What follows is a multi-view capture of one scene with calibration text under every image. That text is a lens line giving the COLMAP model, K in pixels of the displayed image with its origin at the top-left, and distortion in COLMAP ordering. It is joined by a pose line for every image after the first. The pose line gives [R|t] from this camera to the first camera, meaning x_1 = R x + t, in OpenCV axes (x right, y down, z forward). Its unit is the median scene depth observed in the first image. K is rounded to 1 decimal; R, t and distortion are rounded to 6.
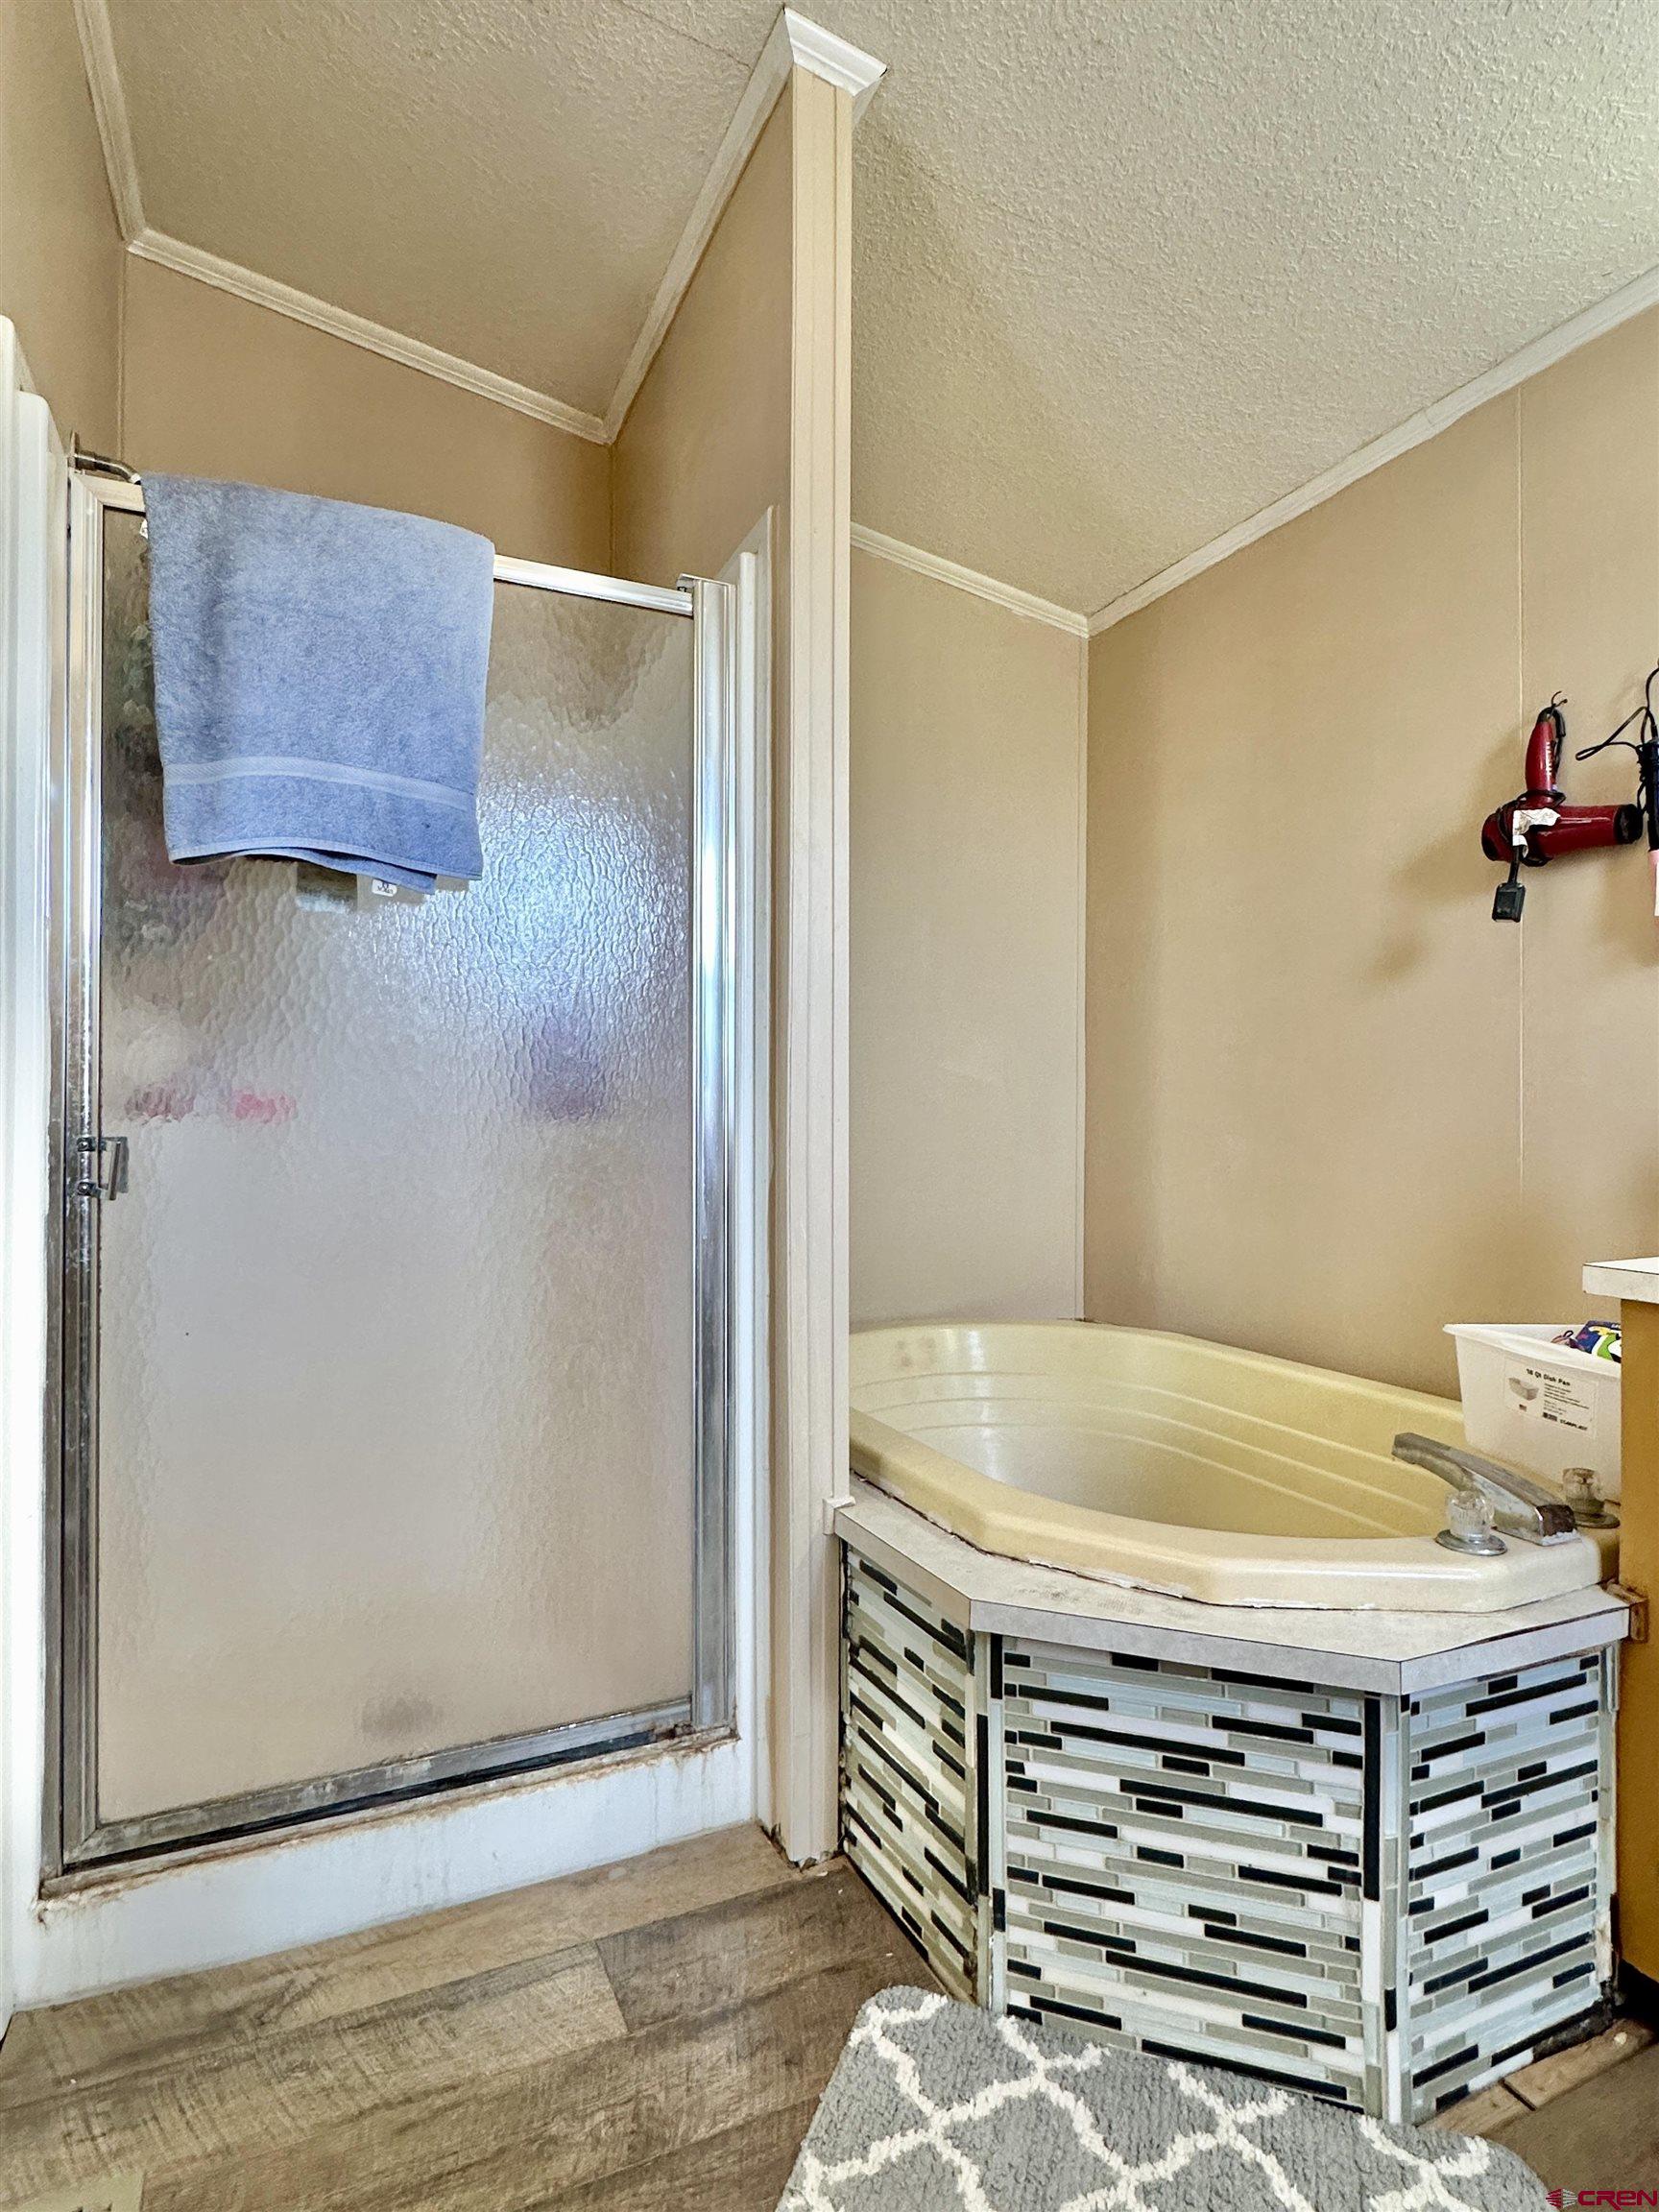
lens RADIAL K [[1175.9, 0, 830.4], [0, 1175.9, 1106.5], [0, 0, 1]] dist [-0.001004, -0.000625]
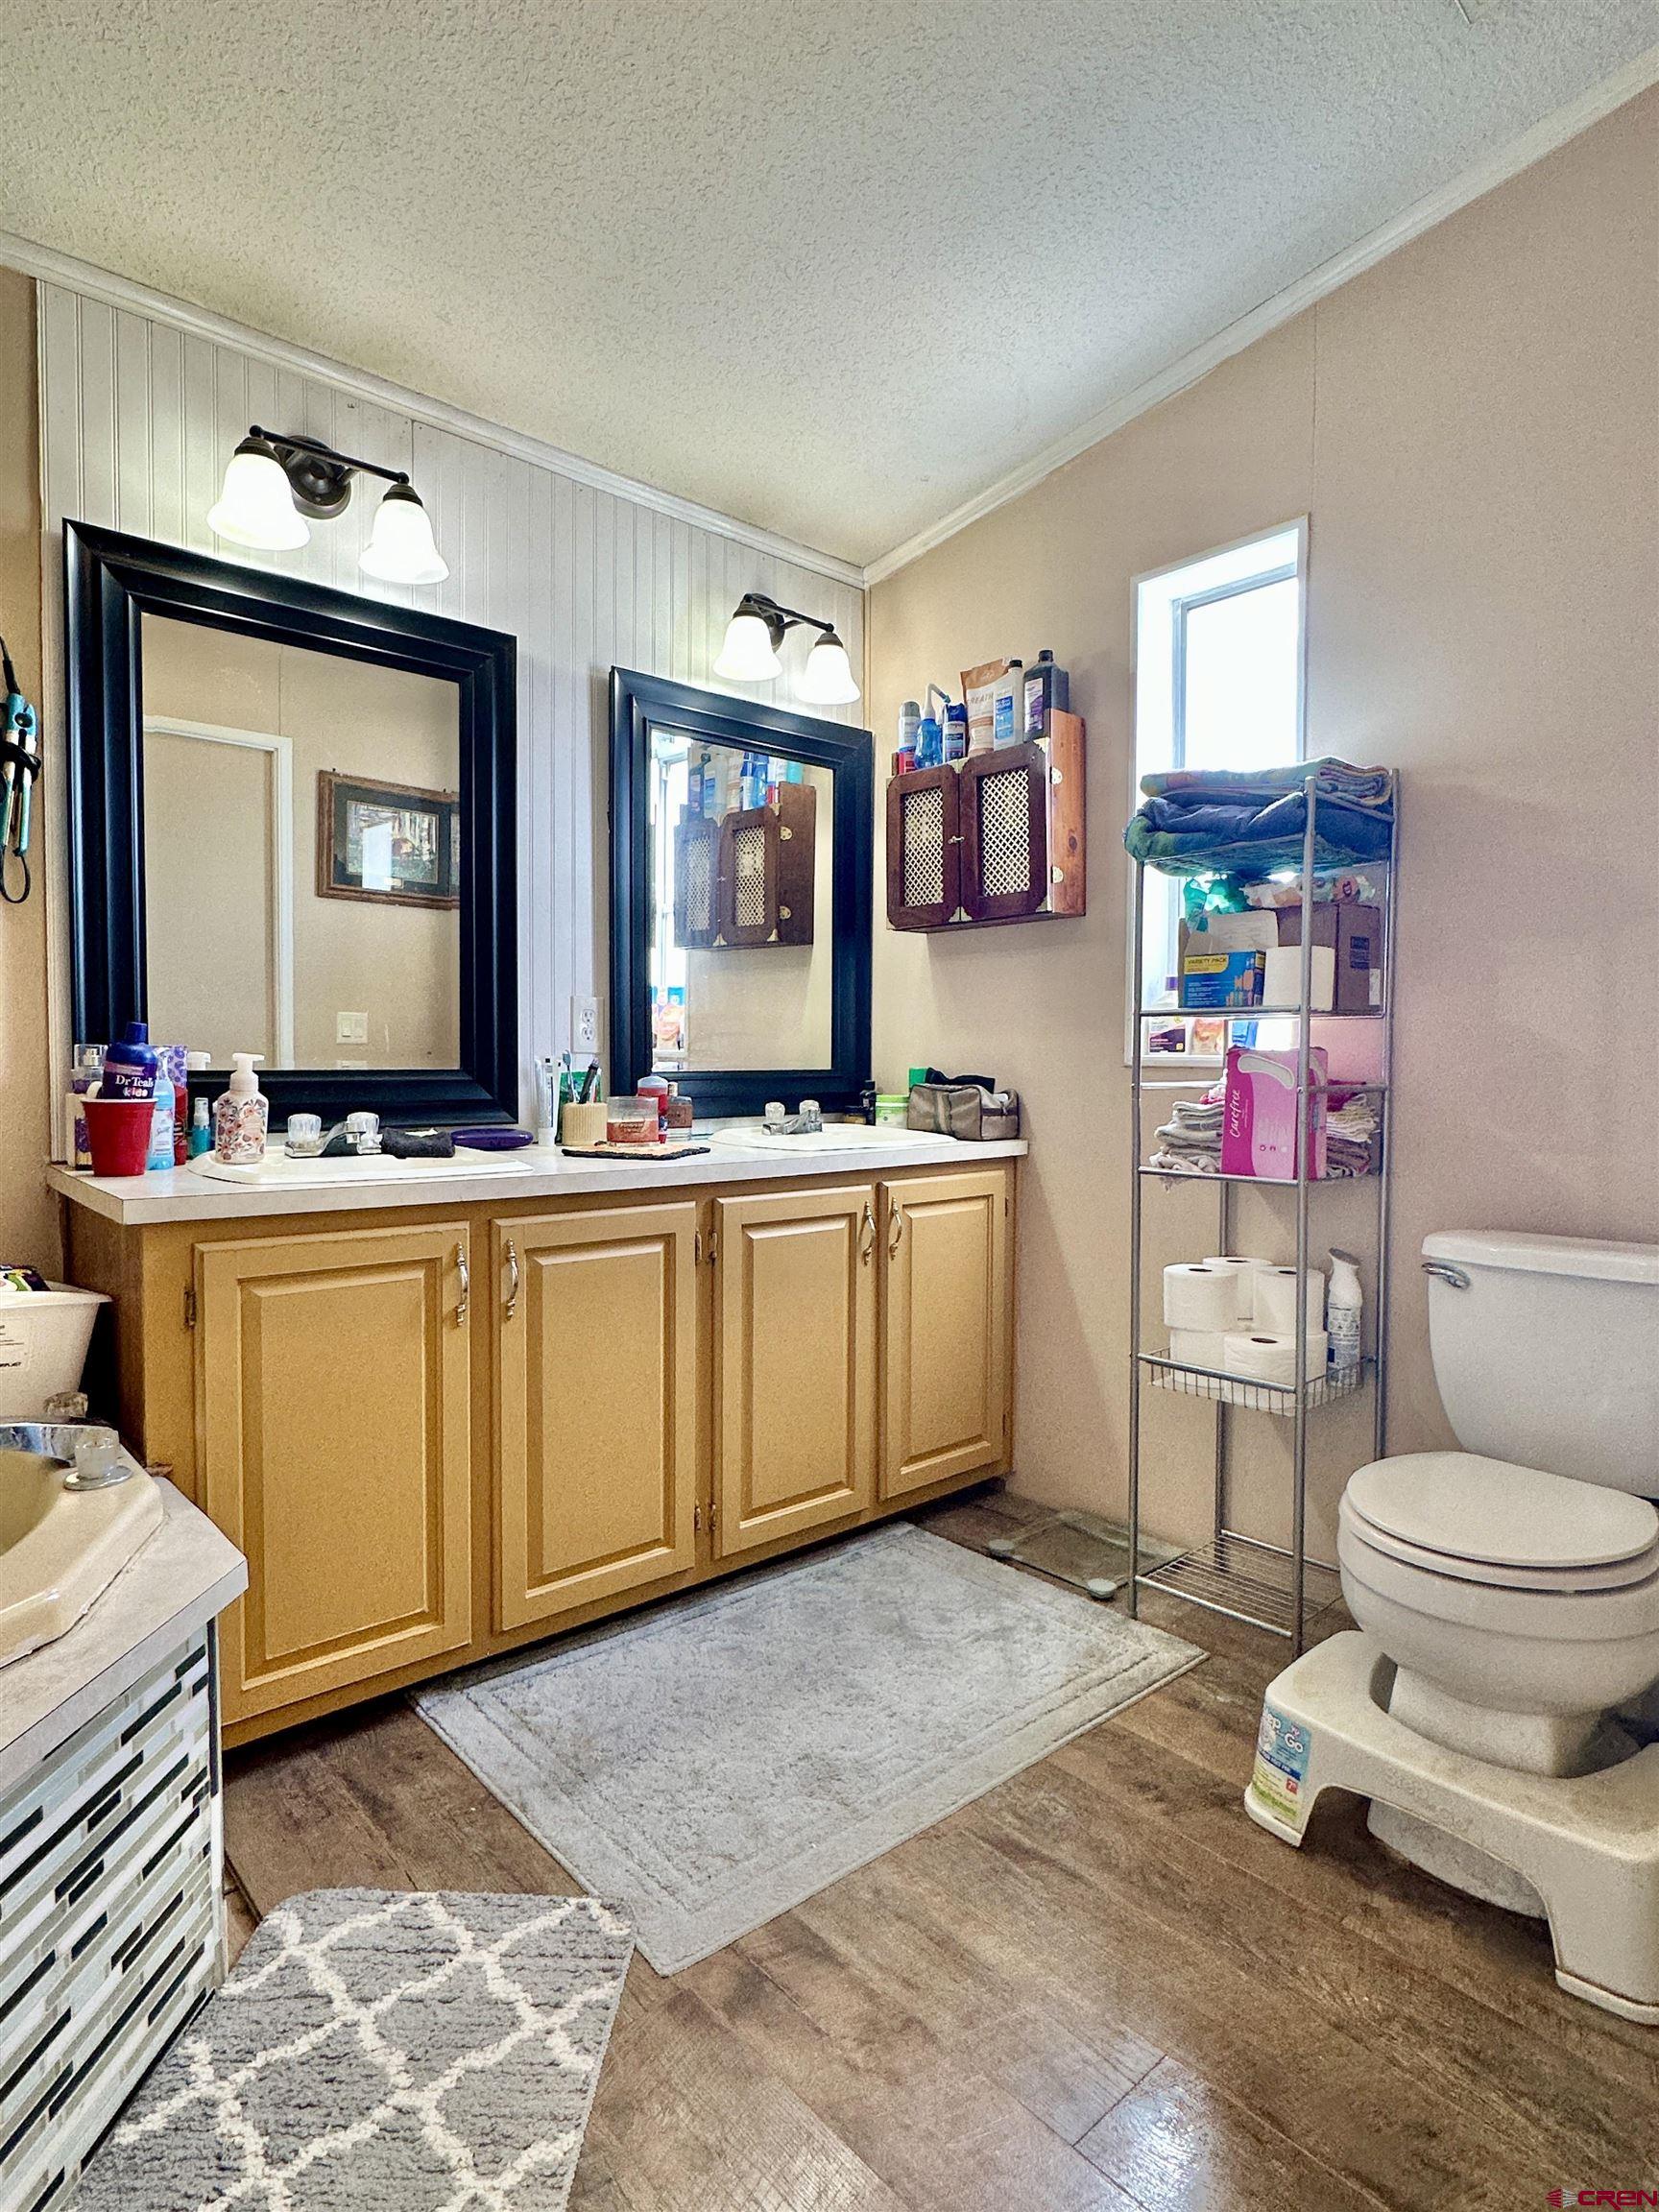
lens RADIAL K [[1175.9, 0, 830.4], [0, 1175.9, 1106.5], [0, 0, 1]] dist [-0.001004, -0.000625]
pose [[-0.296284, -0.043091, 0.954127, -0.652439], [-0.016732, 0.999063, 0.039924, -0.011743], [-0.954953, -0.004135, -0.296728, 0.713808]]
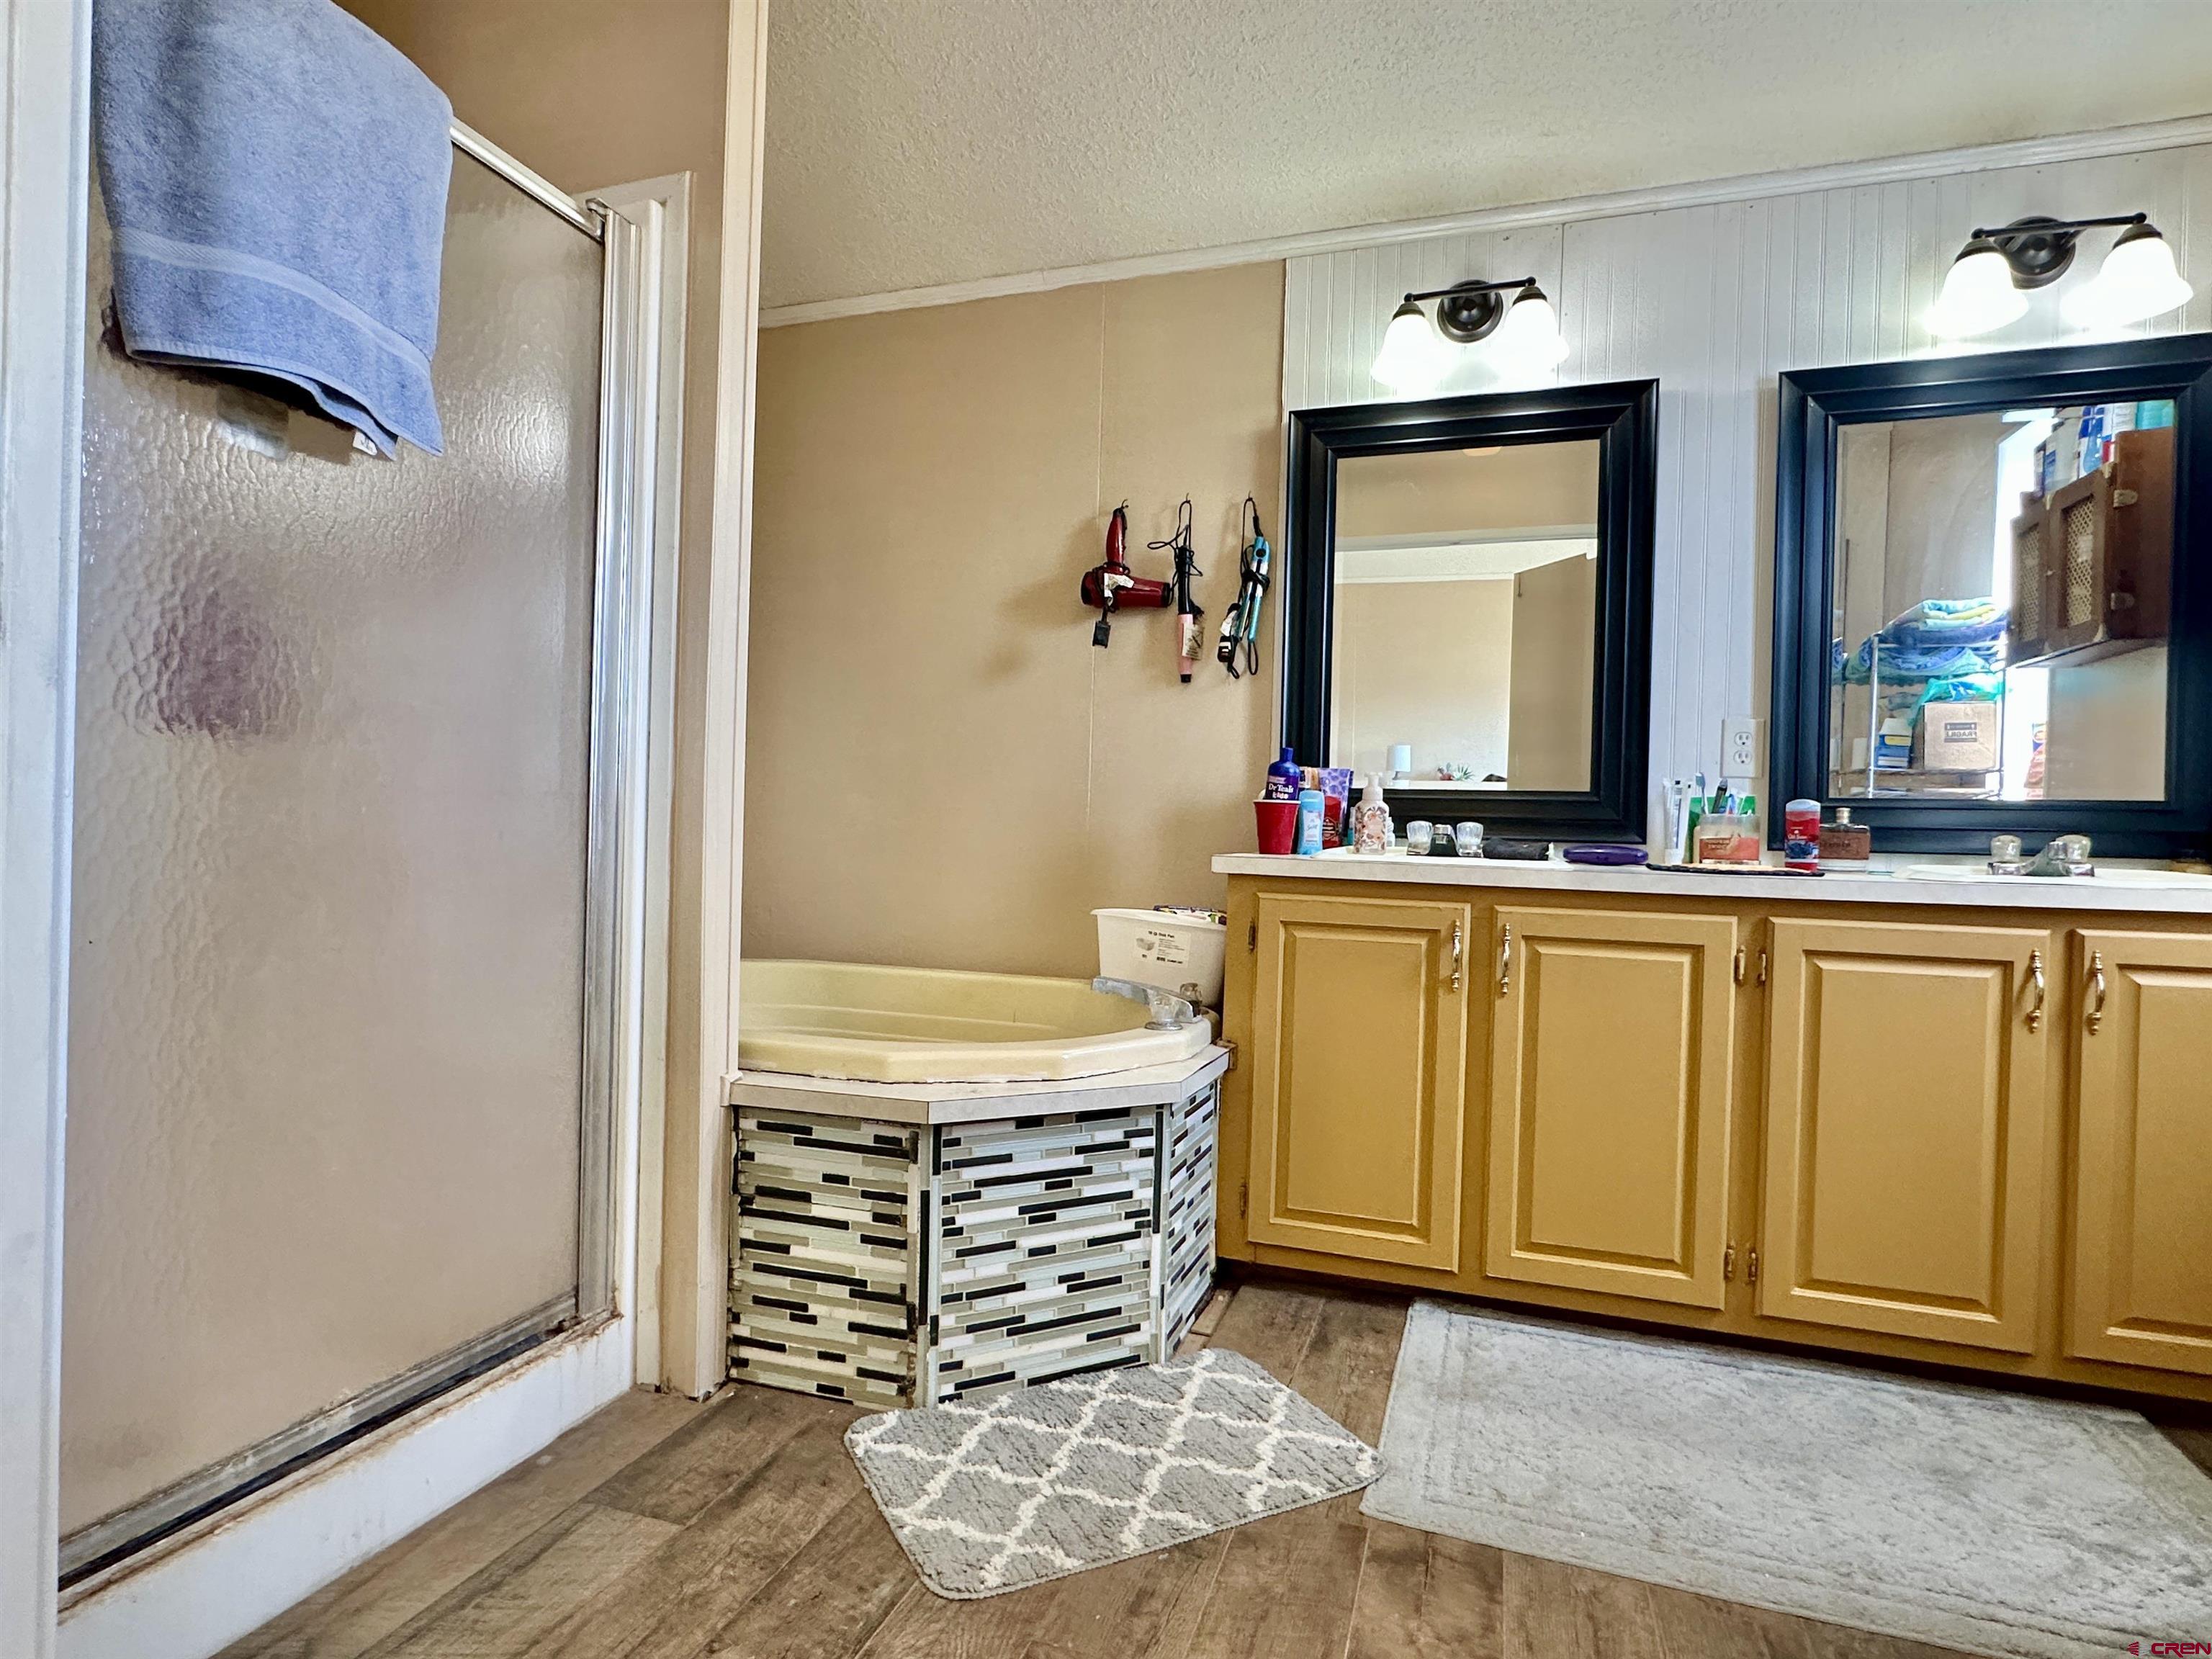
lens RADIAL K [[1175.9, 0, 1126.0], [0, 1175.9, 837.7], [0, 0, 1]] dist [-0.001004, -0.000625]
pose [[0.678315, 0.015495, 0.734608, -0.714097], [-0.033531, 0.999389, 0.009881, 0.099129], [-0.734006, -0.031334, 0.678420, -0.059040]]
